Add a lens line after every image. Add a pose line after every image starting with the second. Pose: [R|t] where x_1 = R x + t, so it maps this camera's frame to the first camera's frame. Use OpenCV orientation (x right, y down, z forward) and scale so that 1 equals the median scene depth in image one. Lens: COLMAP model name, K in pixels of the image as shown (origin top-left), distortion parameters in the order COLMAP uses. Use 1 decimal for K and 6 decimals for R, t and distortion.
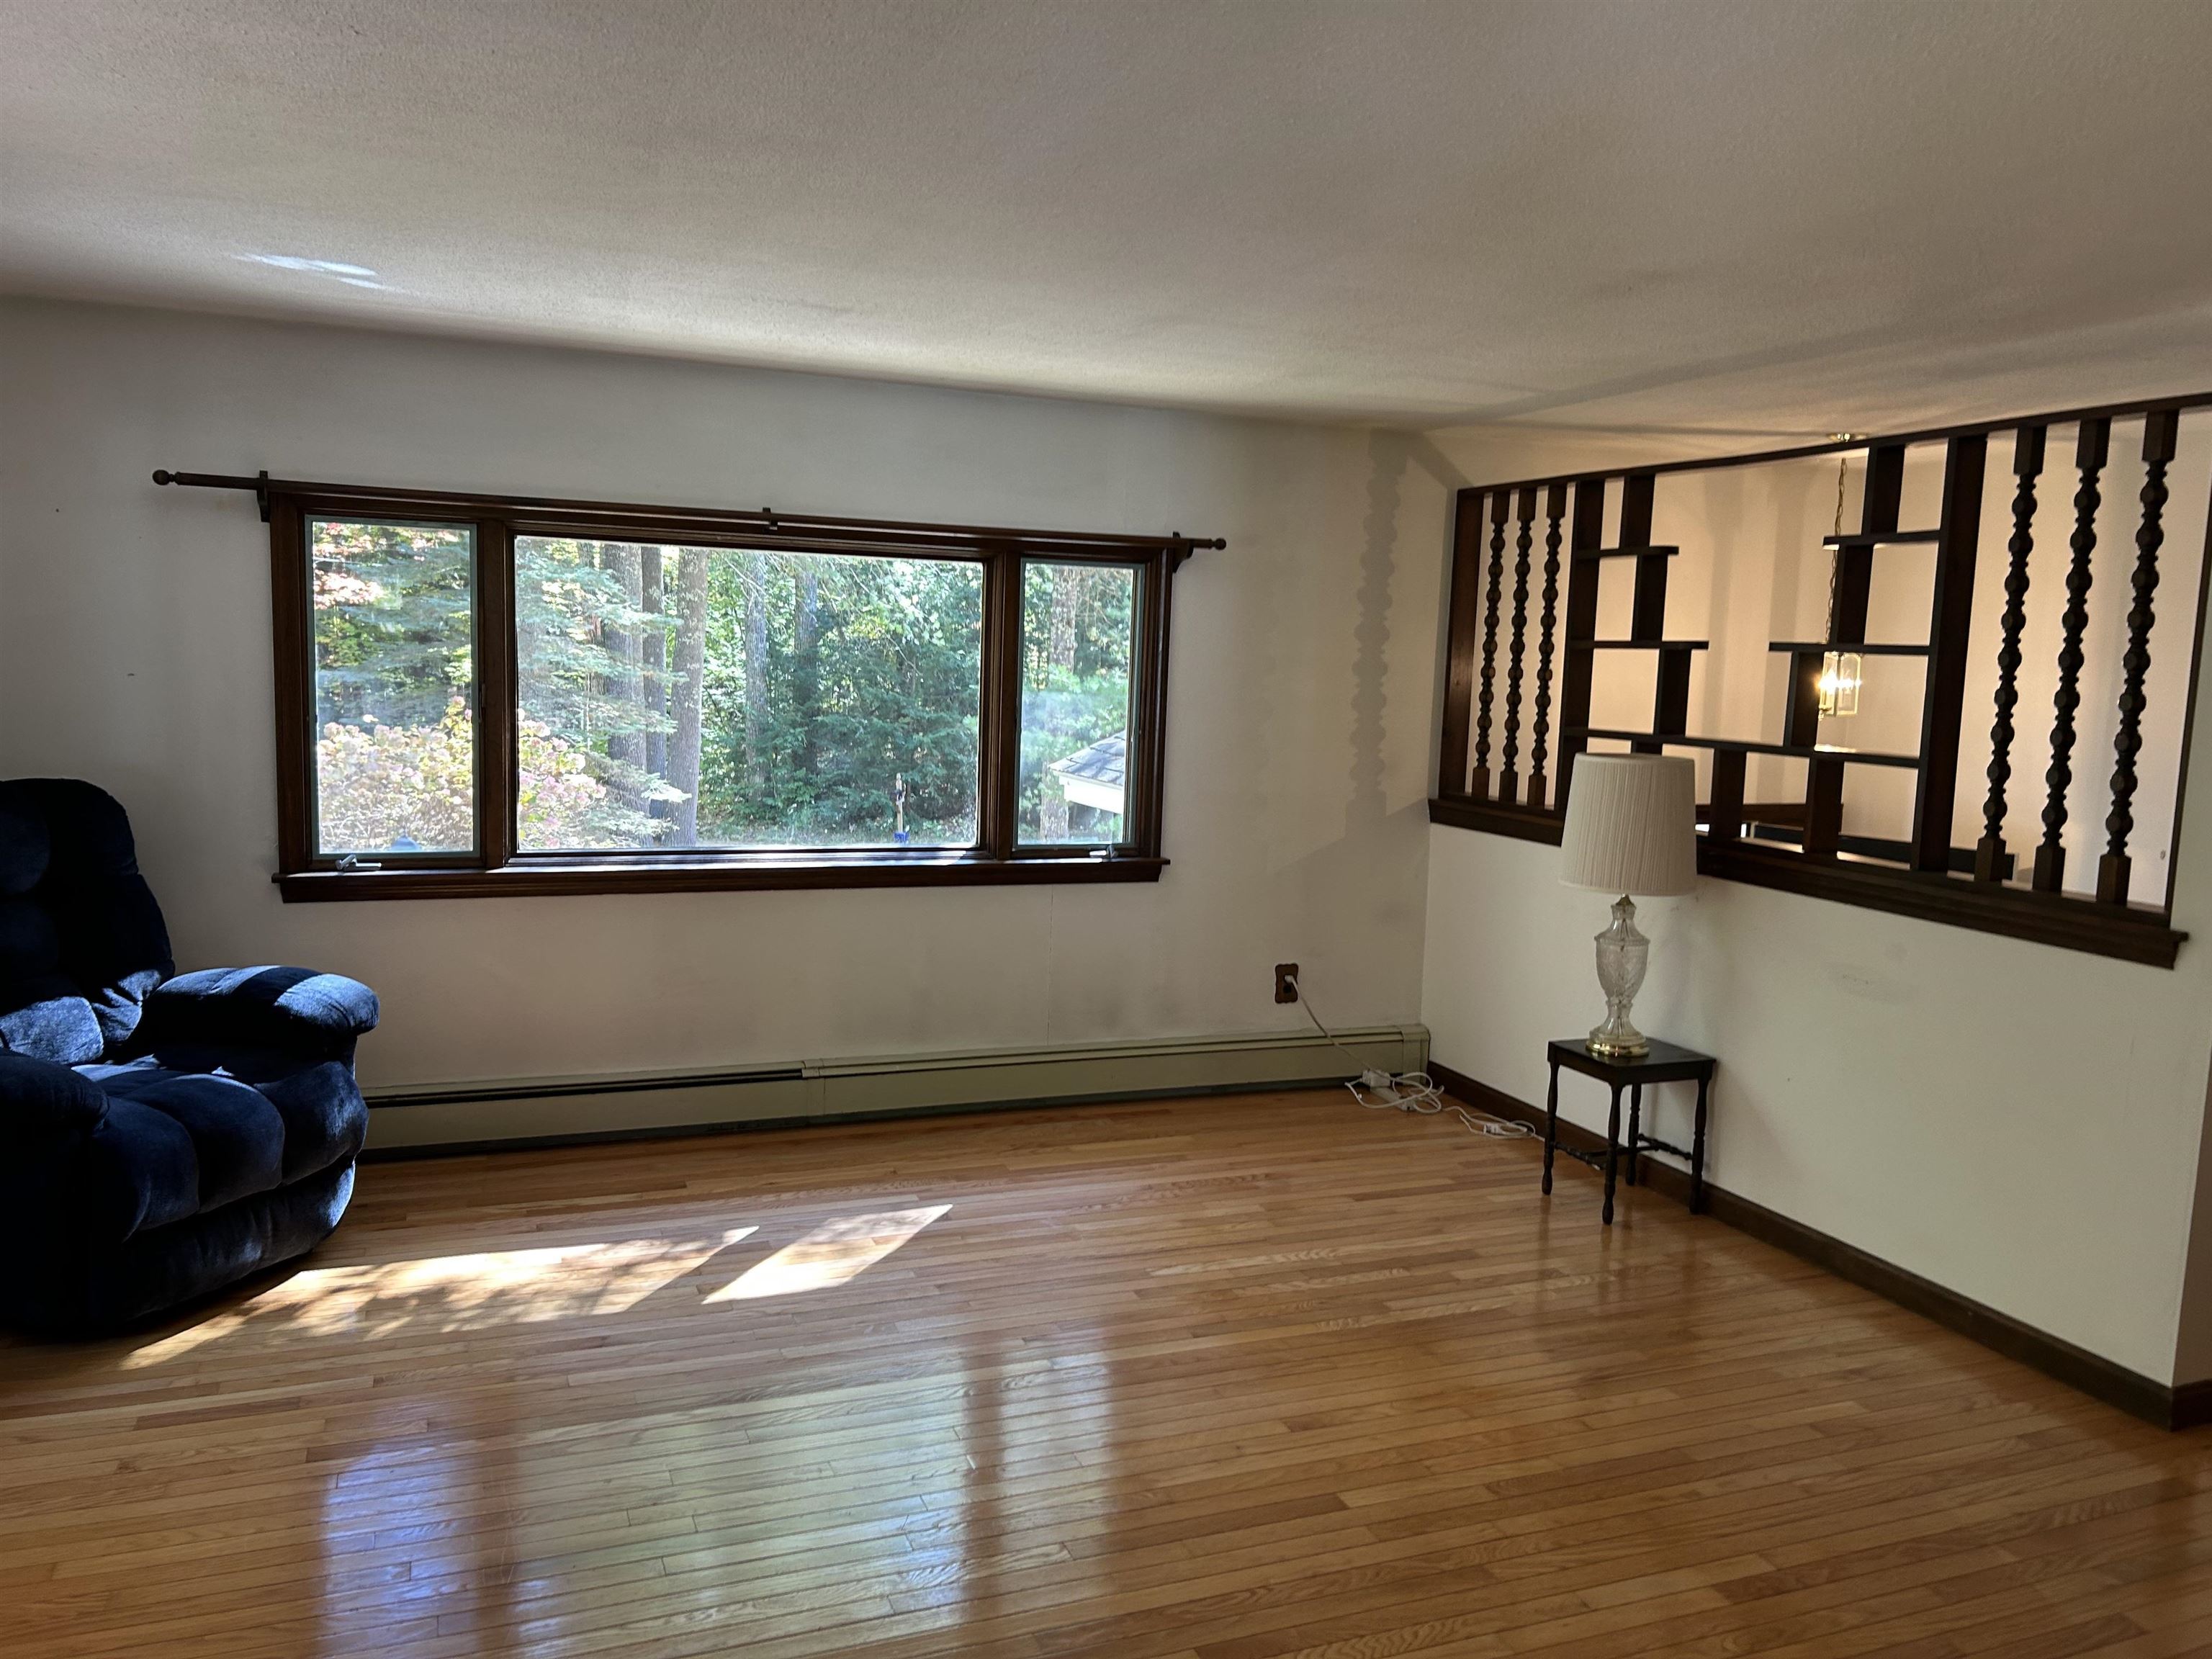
lens RADIAL K [[1669.1, 0, 1101.6], [0, 1669.1, 839.2], [0, 0, 1]] dist [0.143495, -0.250231]
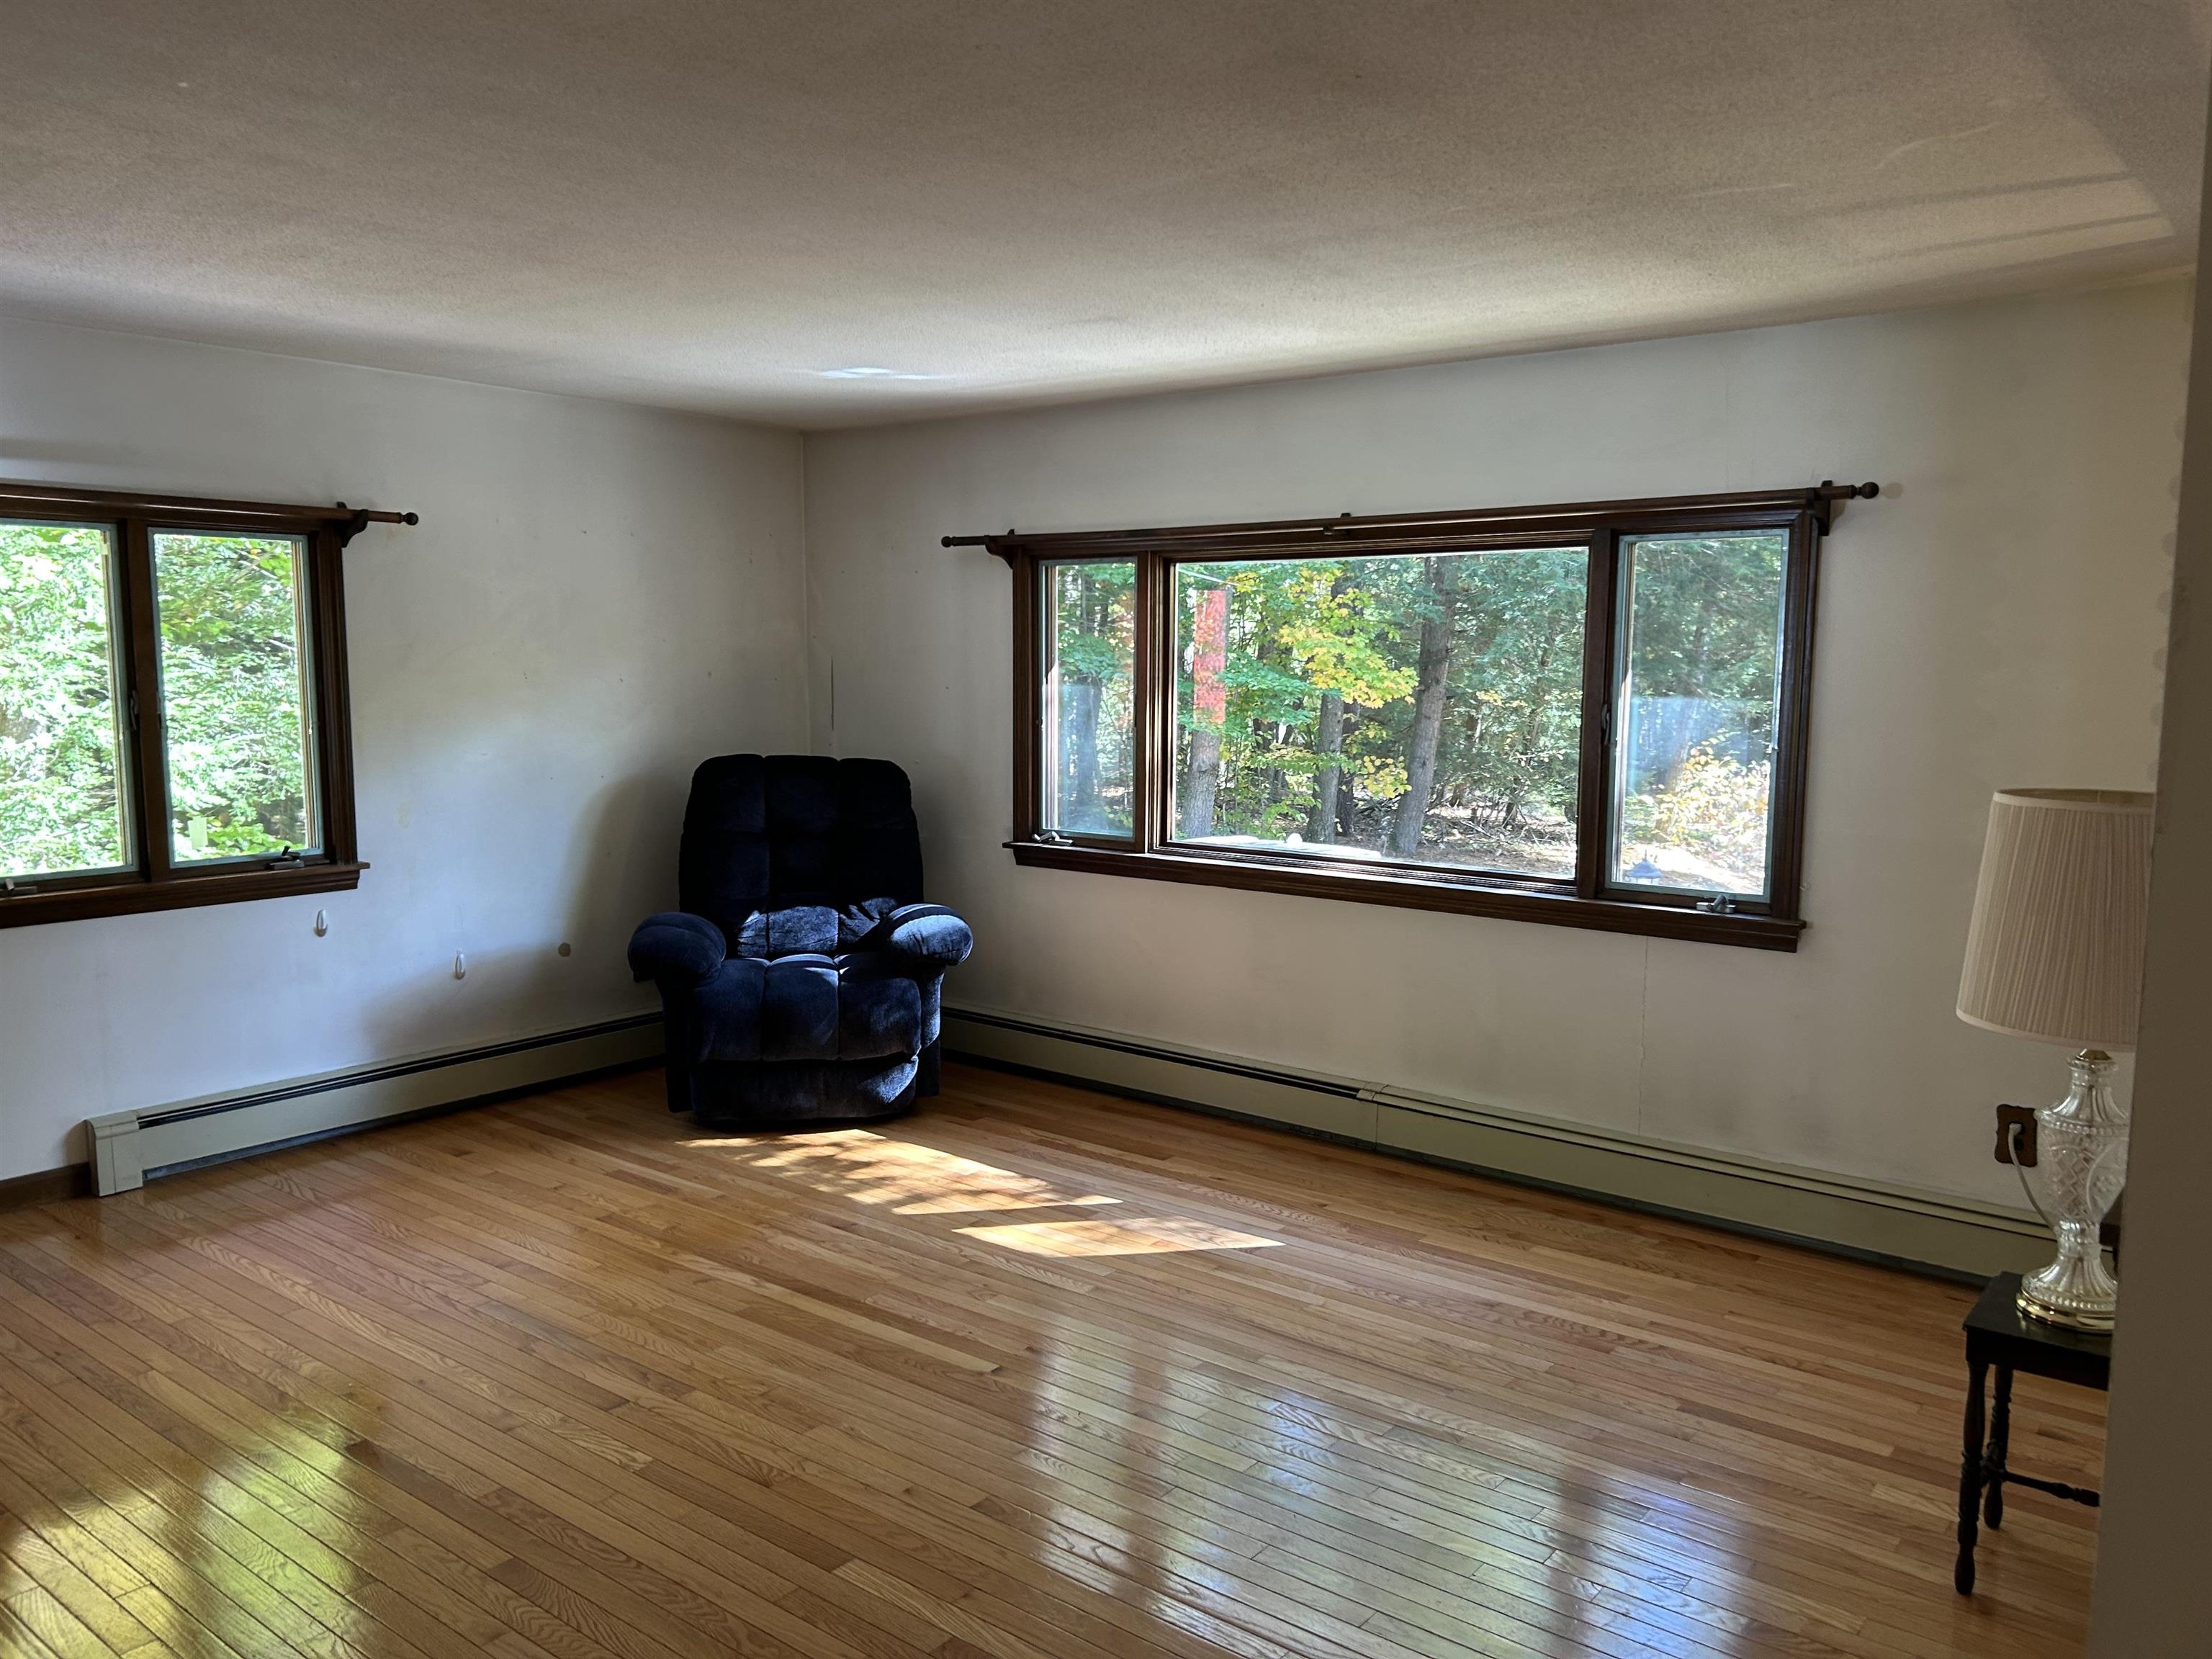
lens RADIAL K [[1669.1, 0, 1101.6], [0, 1669.1, 839.2], [0, 0, 1]] dist [0.143495, -0.250231]
pose [[0.489989, 0.067004, -0.869150, 0.643801], [-0.089566, 0.995635, 0.026261, -0.020371], [0.867115, 0.064979, 0.493851, 0.428950]]
